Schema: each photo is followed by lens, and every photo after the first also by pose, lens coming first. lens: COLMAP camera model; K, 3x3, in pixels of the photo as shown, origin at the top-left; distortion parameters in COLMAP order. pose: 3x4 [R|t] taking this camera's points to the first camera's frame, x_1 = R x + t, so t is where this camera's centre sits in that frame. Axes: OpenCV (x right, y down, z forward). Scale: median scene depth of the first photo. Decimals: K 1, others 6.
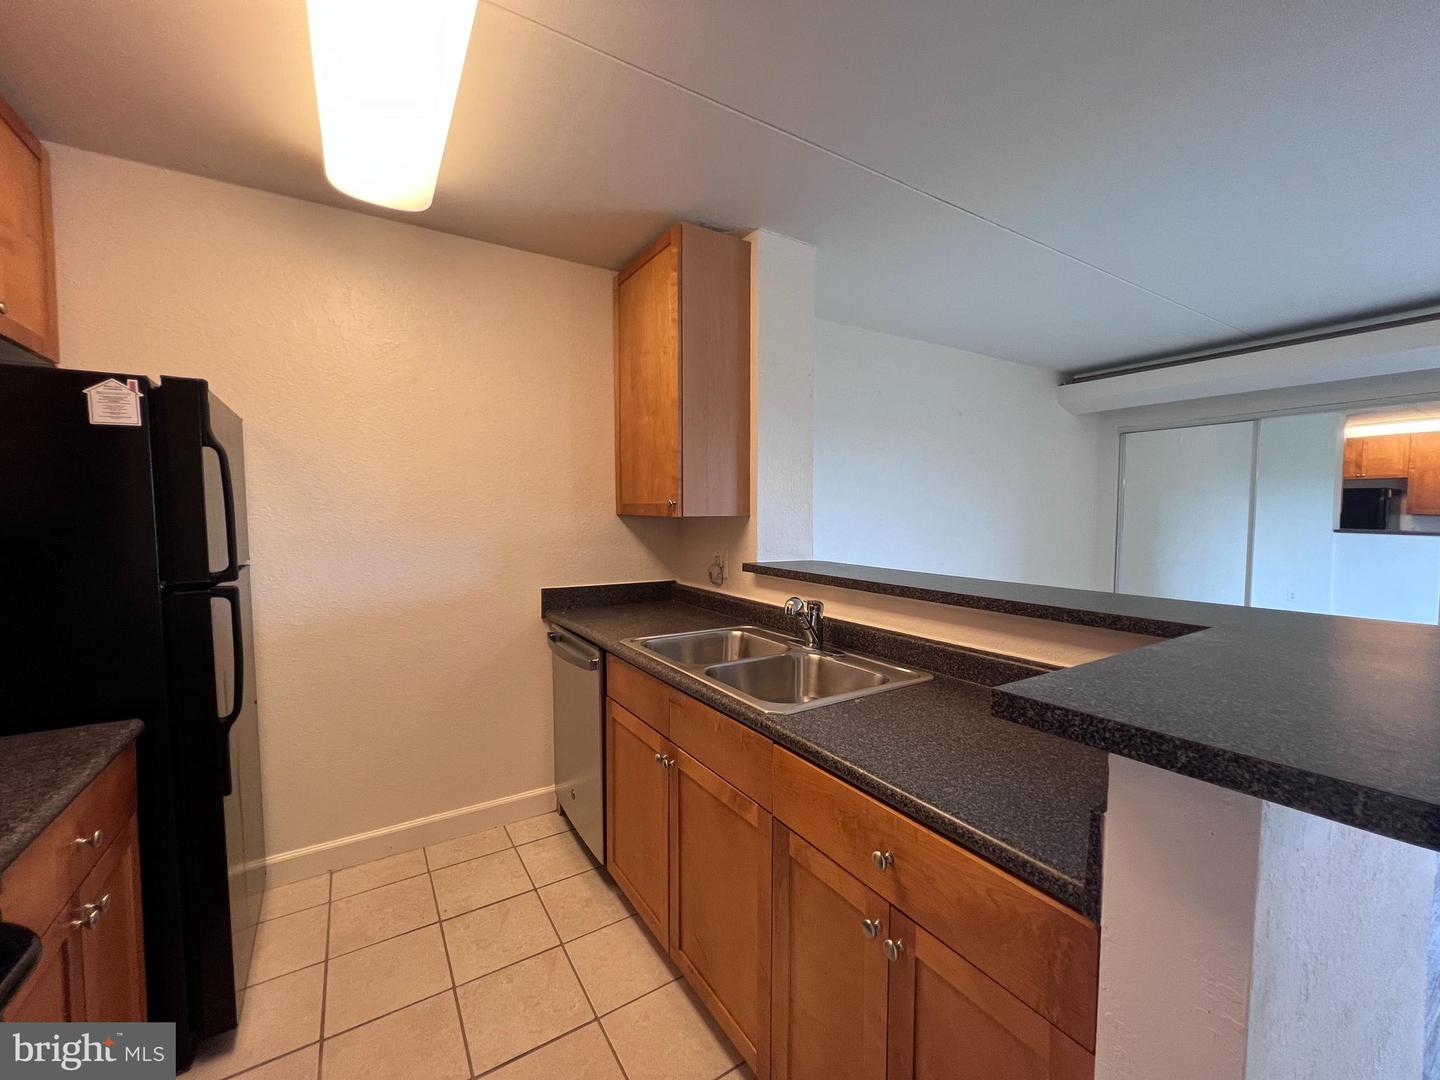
lens RADIAL K [[577.5, 0, 718.5], [0, 577.5, 542.8], [0, 0, 1]] dist [-0.003374, 0.001535]
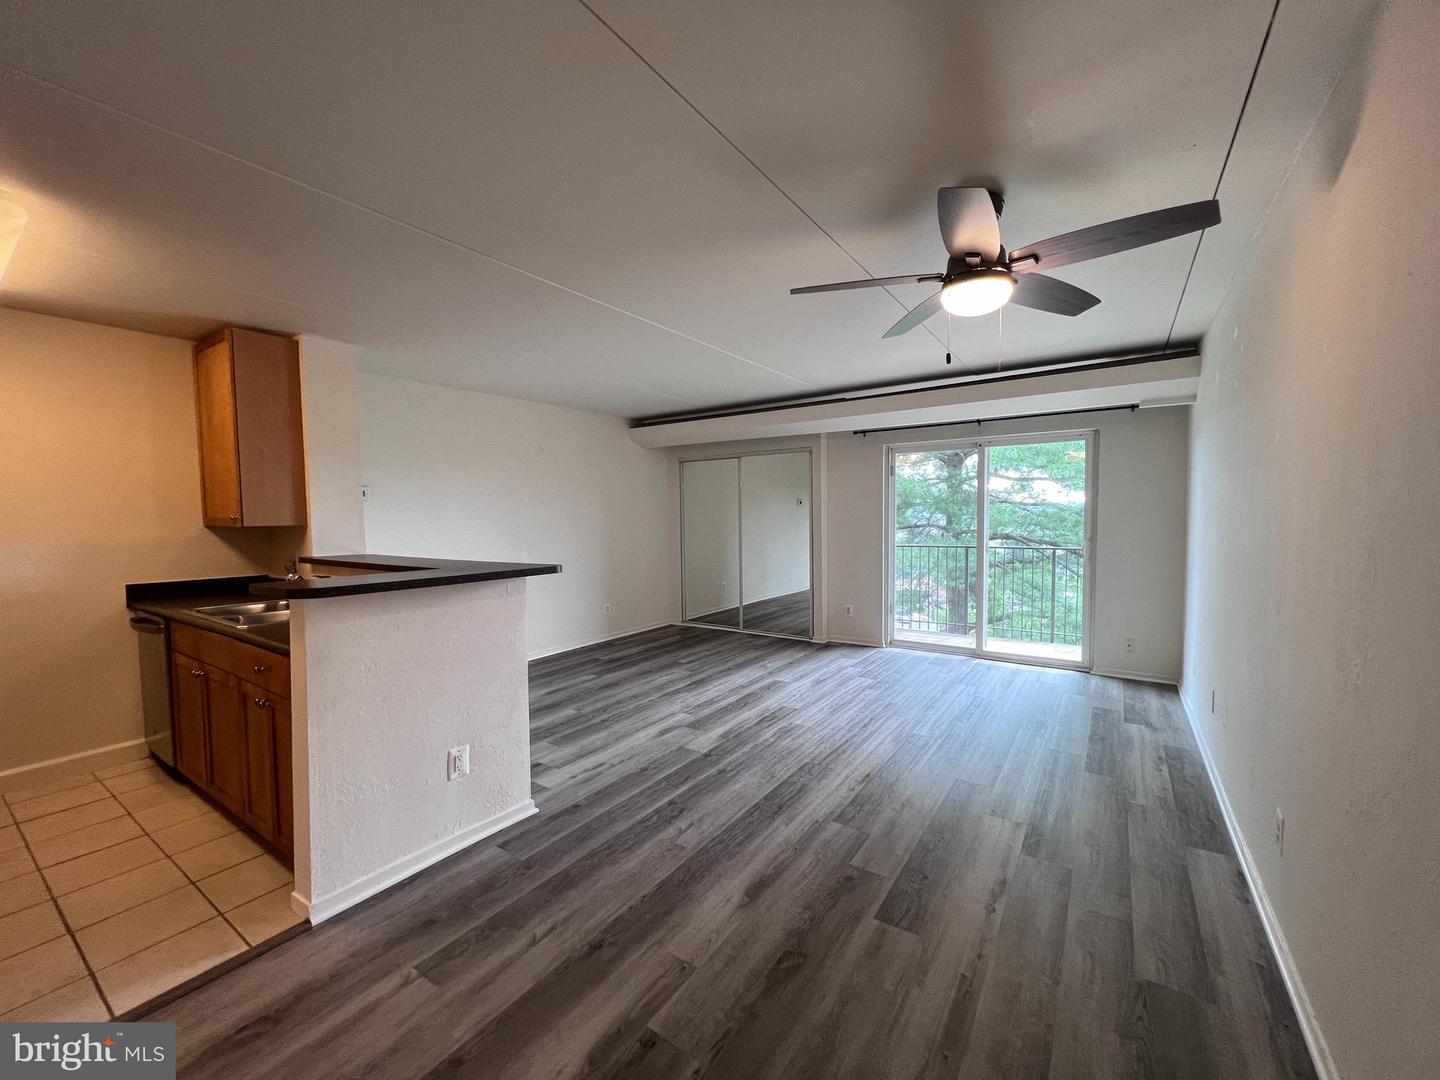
lens RADIAL K [[577.5, 0, 718.8], [0, 577.5, 544.3], [0, 0, 1]] dist [-0.003374, 0.001535]
pose [[0.917009, -0.032745, 0.397520, 0.513784], [0.035265, 0.999378, 0.000971, 0.044993], [-0.397304, 0.013128, 0.917593, -0.909729]]
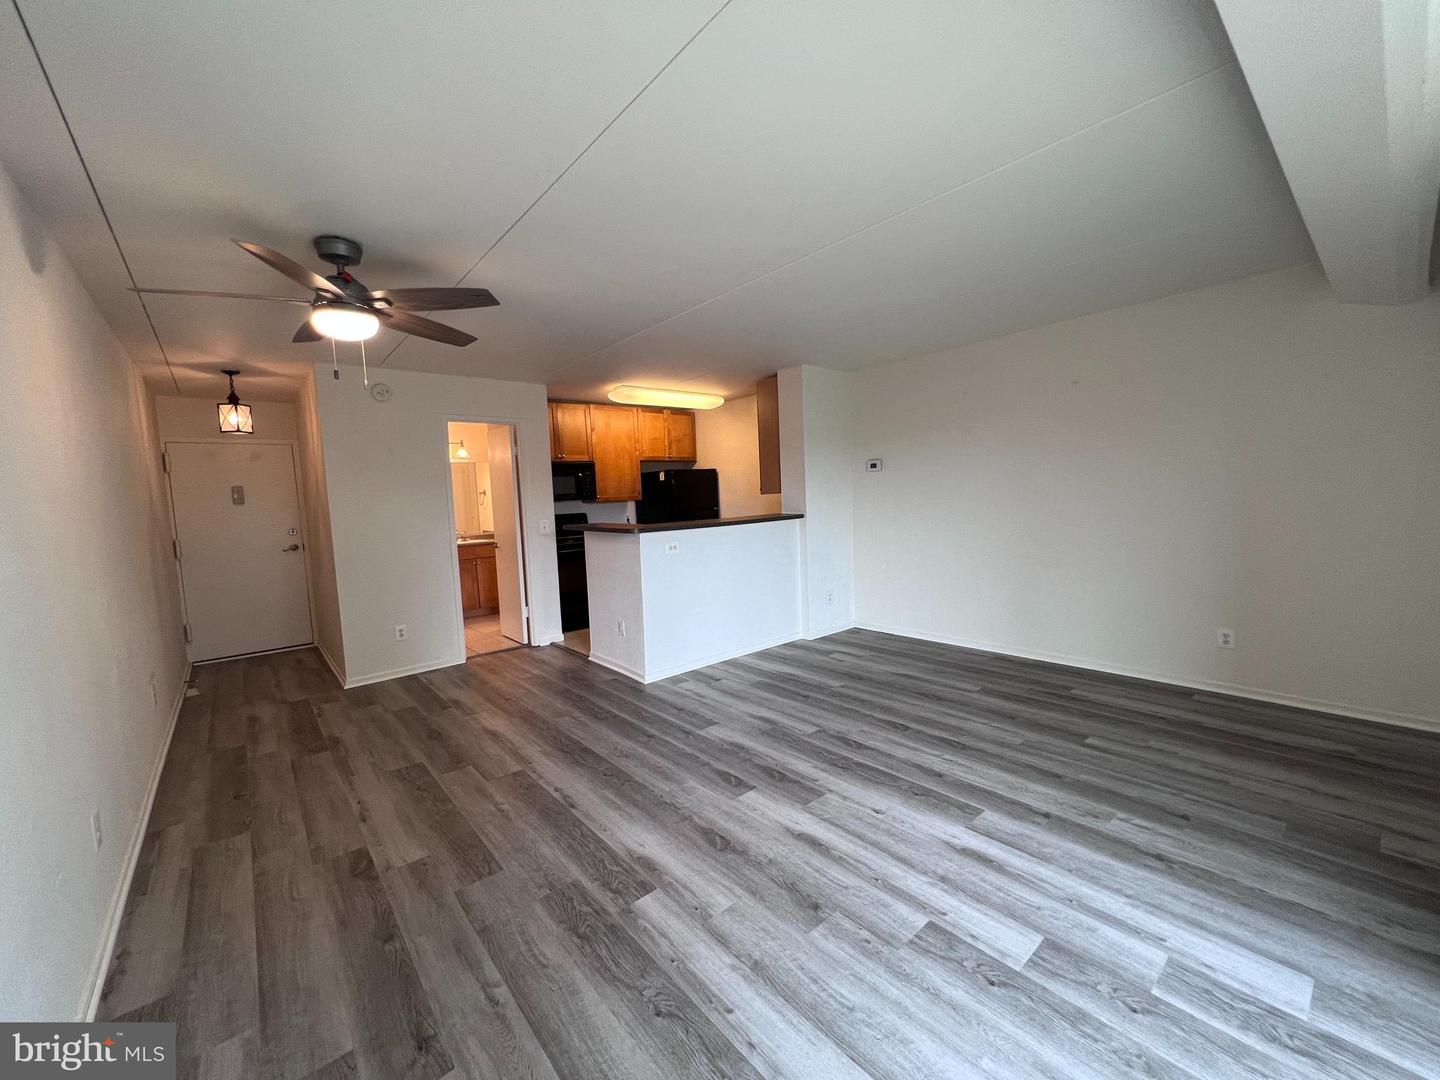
lens RADIAL K [[577.5, 0, 716.4], [0, 577.5, 542.6], [0, 0, 1]] dist [-0.003374, 0.001535]
pose [[0.134628, 0.077837, -0.987834, 2.772775], [-0.012575, 0.996964, 0.076843, -0.029513], [0.990816, 0.002077, 0.135198, 0.501130]]
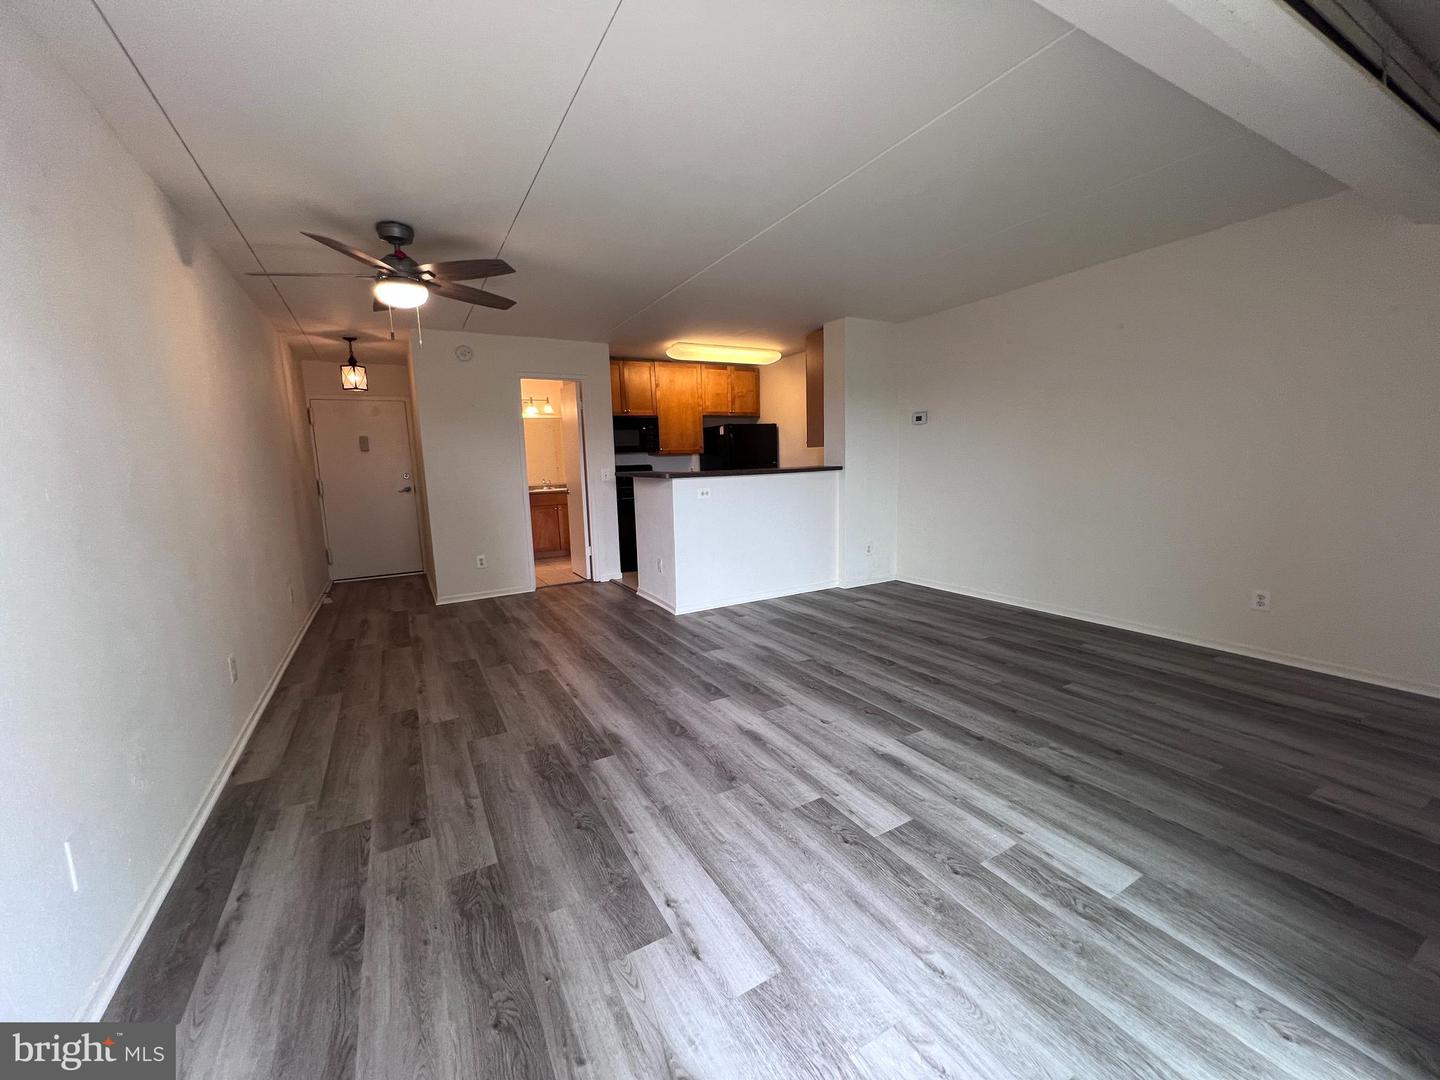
lens RADIAL K [[577.5, 0, 716.2], [0, 577.5, 542.5], [0, 0, 1]] dist [-0.003374, 0.001535]
pose [[-0.053648, 0.142790, -0.988298, 2.964916], [-0.024880, 0.989225, 0.144274, 0.016983], [0.998250, 0.032329, -0.049518, 0.808535]]
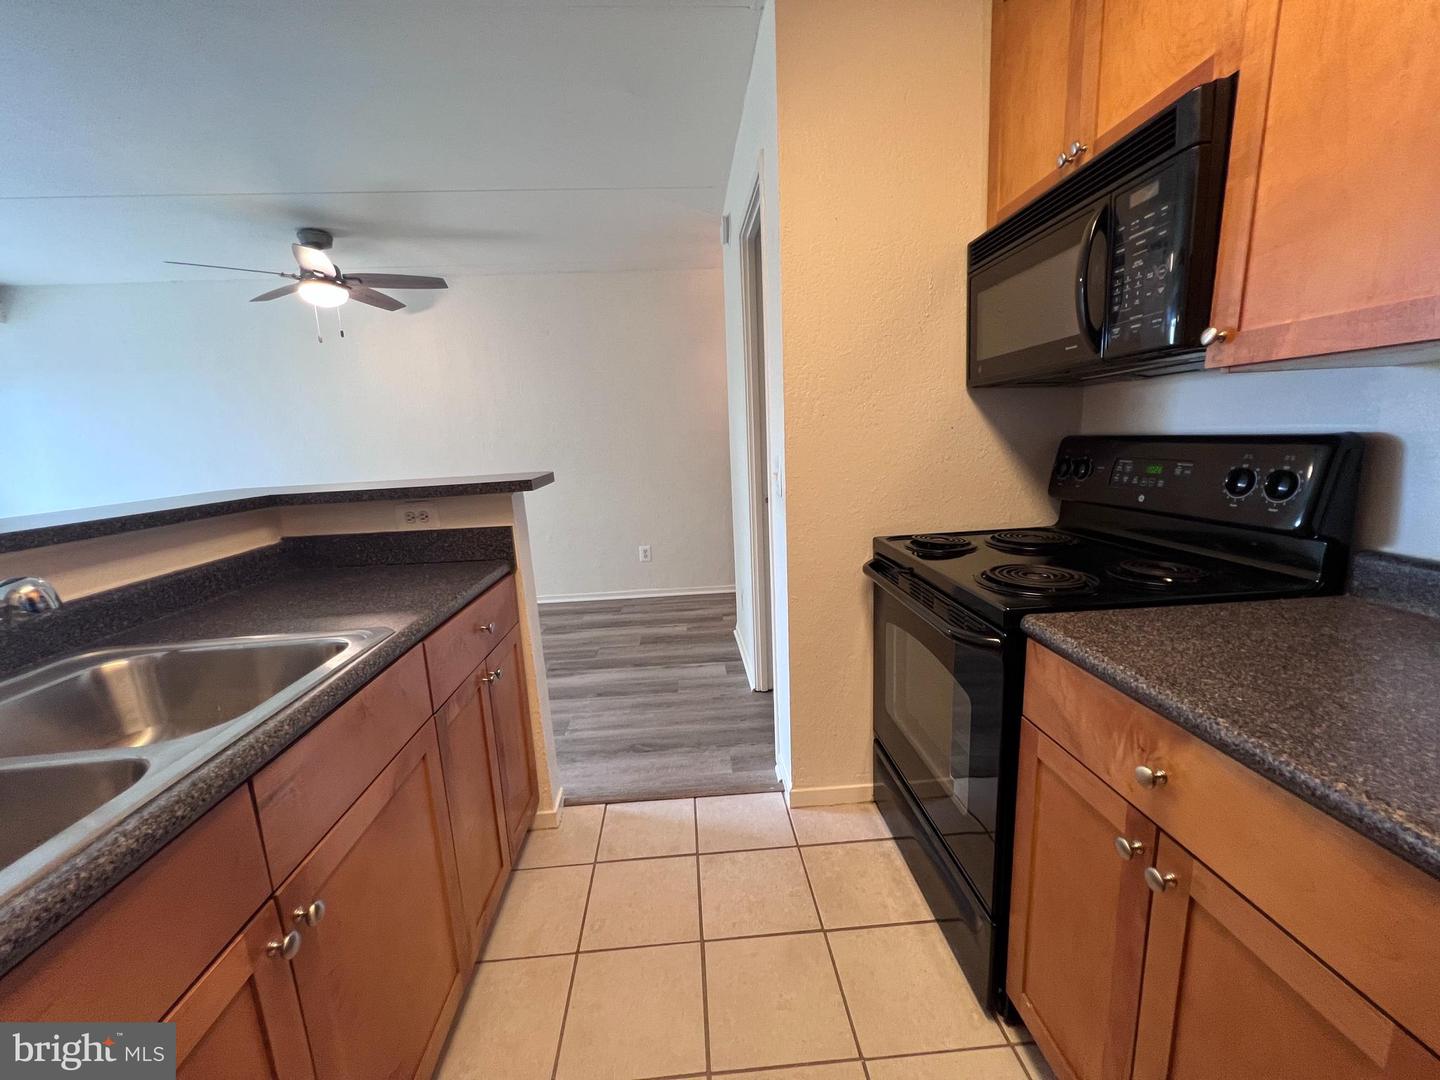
lens RADIAL K [[577.5, 0, 727.3], [0, 577.5, 545.2], [0, 0, 1]] dist [-0.003374, 0.001535]
pose [[-0.884215, -0.056660, 0.463631, -0.473561], [0.062513, 0.969329, 0.237682, 0.002911], [-0.462878, 0.239145, -0.853553, 0.930769]]
